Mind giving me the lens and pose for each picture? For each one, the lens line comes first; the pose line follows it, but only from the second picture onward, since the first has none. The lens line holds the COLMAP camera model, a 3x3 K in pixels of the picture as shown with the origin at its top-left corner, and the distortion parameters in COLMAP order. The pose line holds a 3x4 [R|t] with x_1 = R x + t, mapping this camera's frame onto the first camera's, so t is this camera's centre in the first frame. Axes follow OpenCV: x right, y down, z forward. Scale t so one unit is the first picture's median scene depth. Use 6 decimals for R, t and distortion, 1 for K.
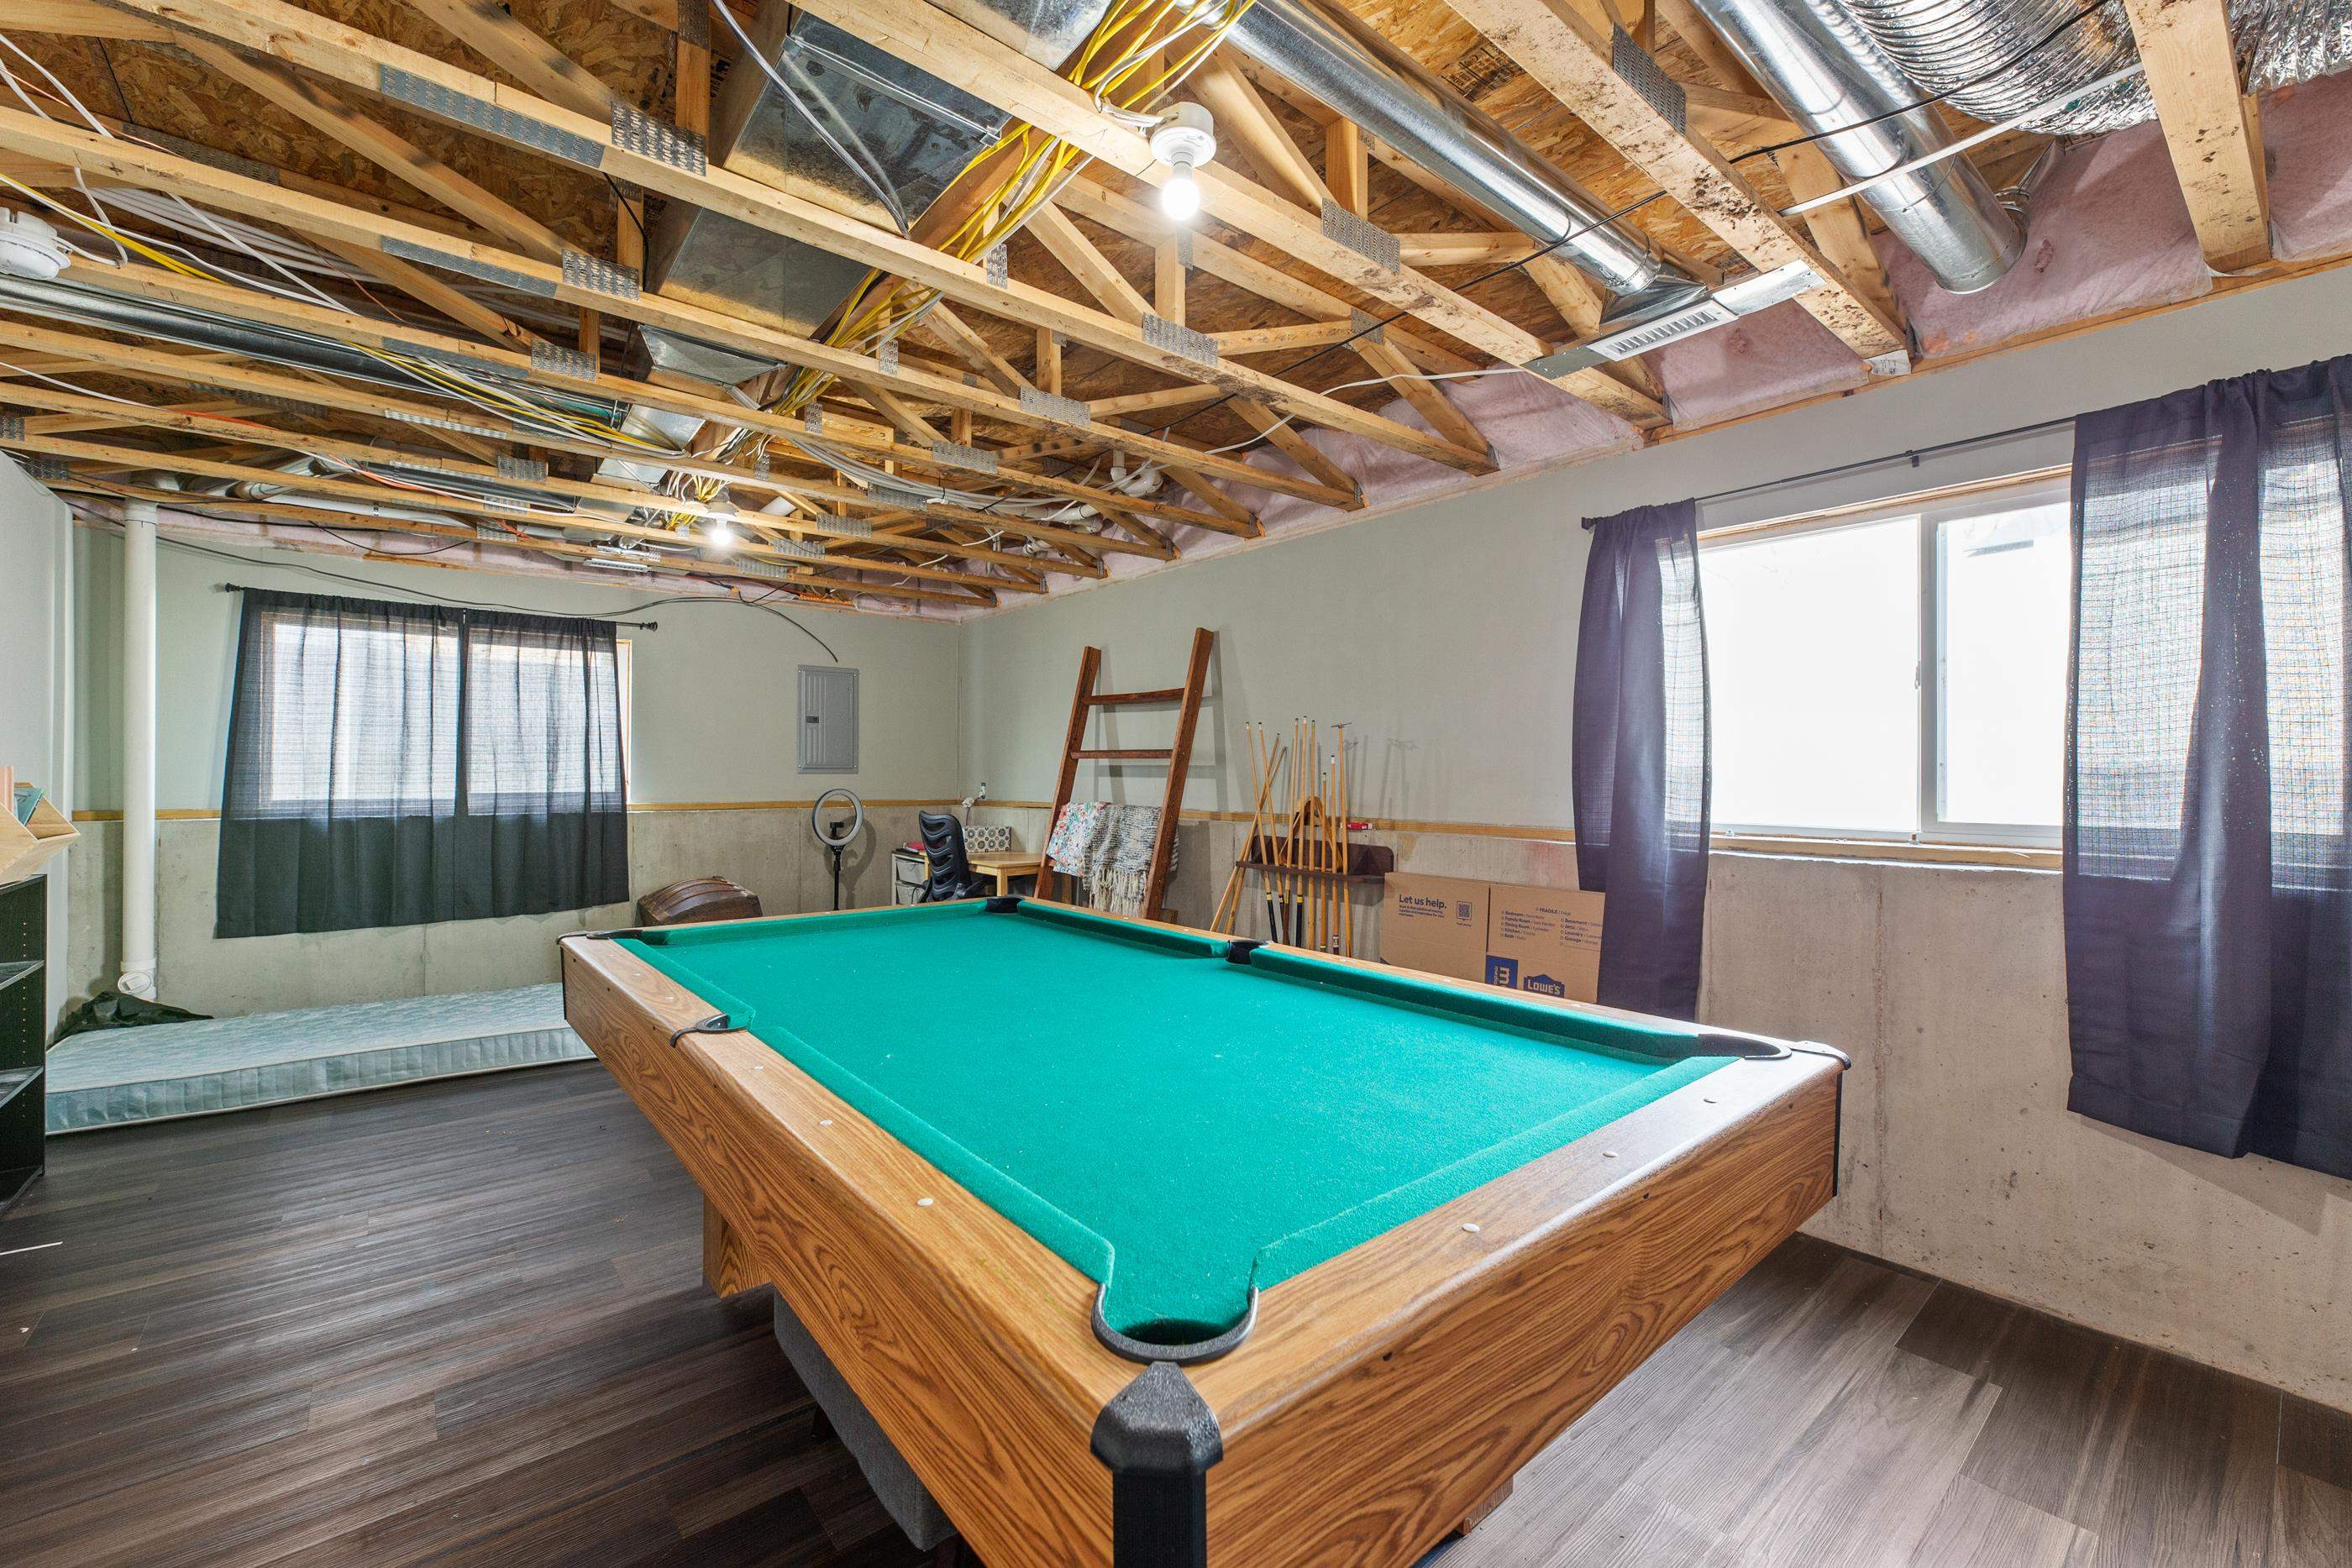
lens RADIAL K [[966.1, 0, 1161.2], [0, 966.1, 782.5], [0, 0, 1]] dist [-0.000026, 0.000124]
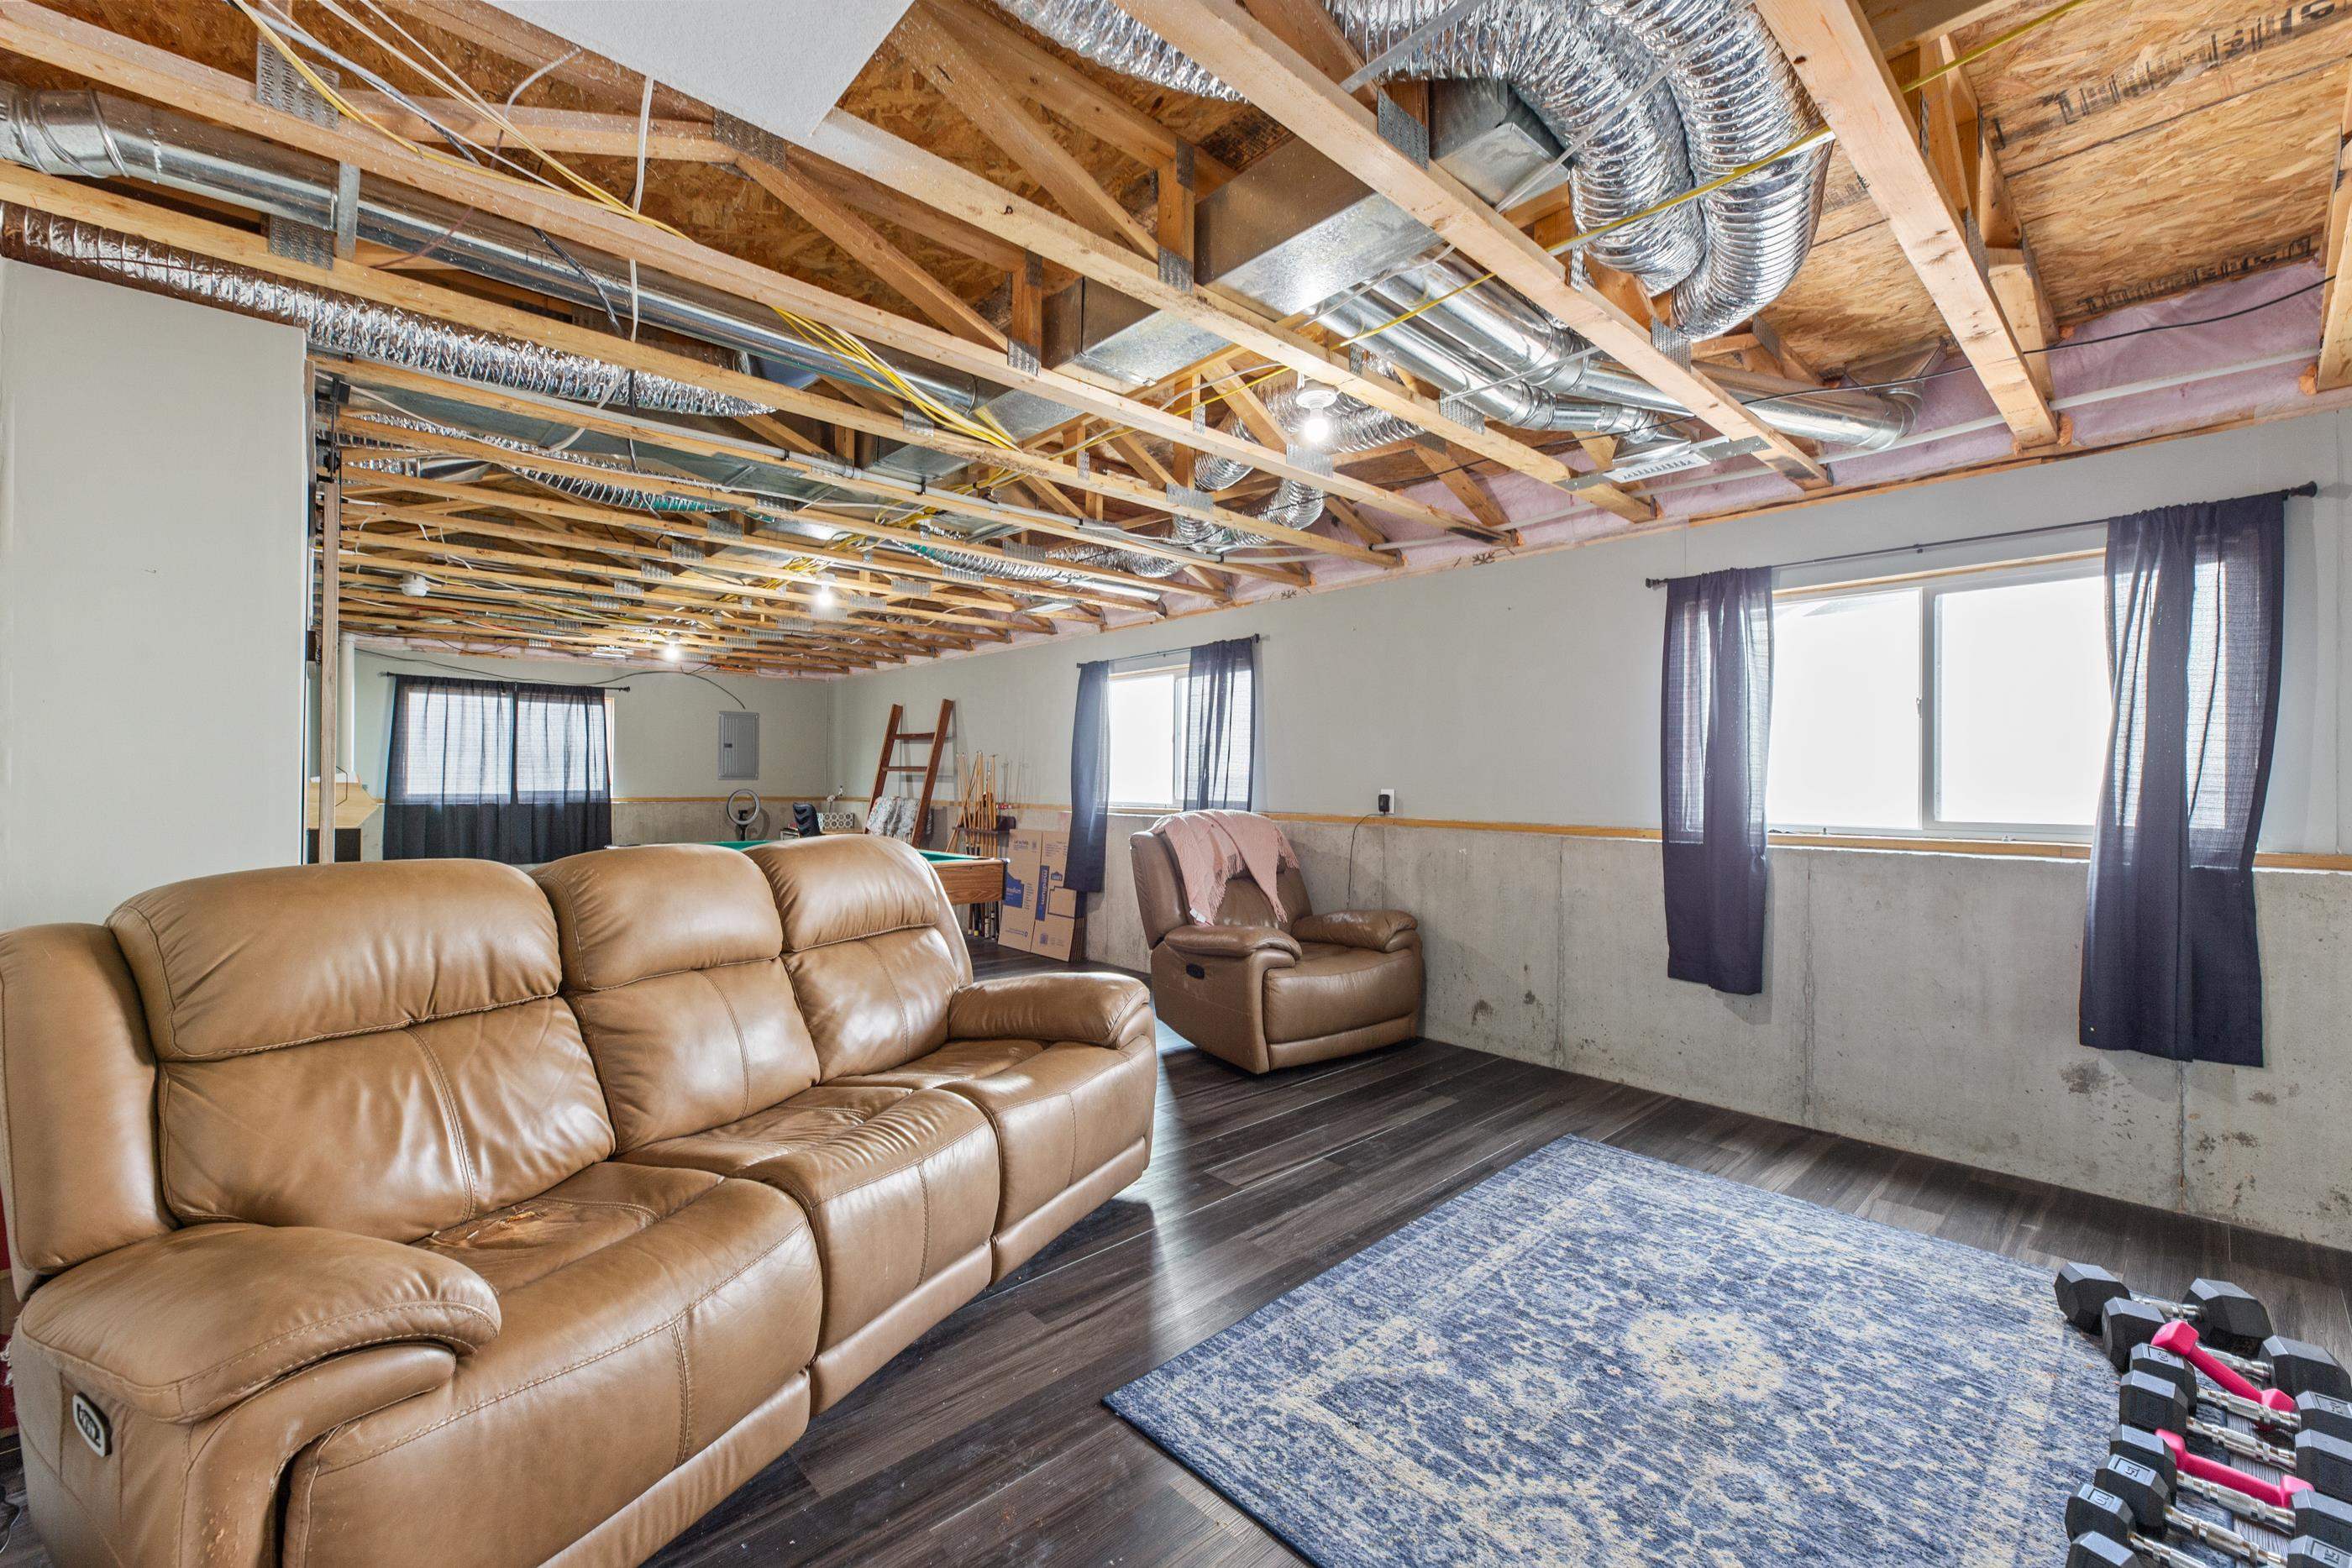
lens RADIAL K [[966.1, 0, 1161.2], [0, 966.1, 782.5], [0, 0, 1]] dist [-0.000026, 0.000124]
pose [[0.998657, 0.001865, 0.051775, 0.322814], [-0.001393, 0.999957, -0.009157, 0.010557], [-0.051790, 0.009073, 0.998617, -0.750511]]
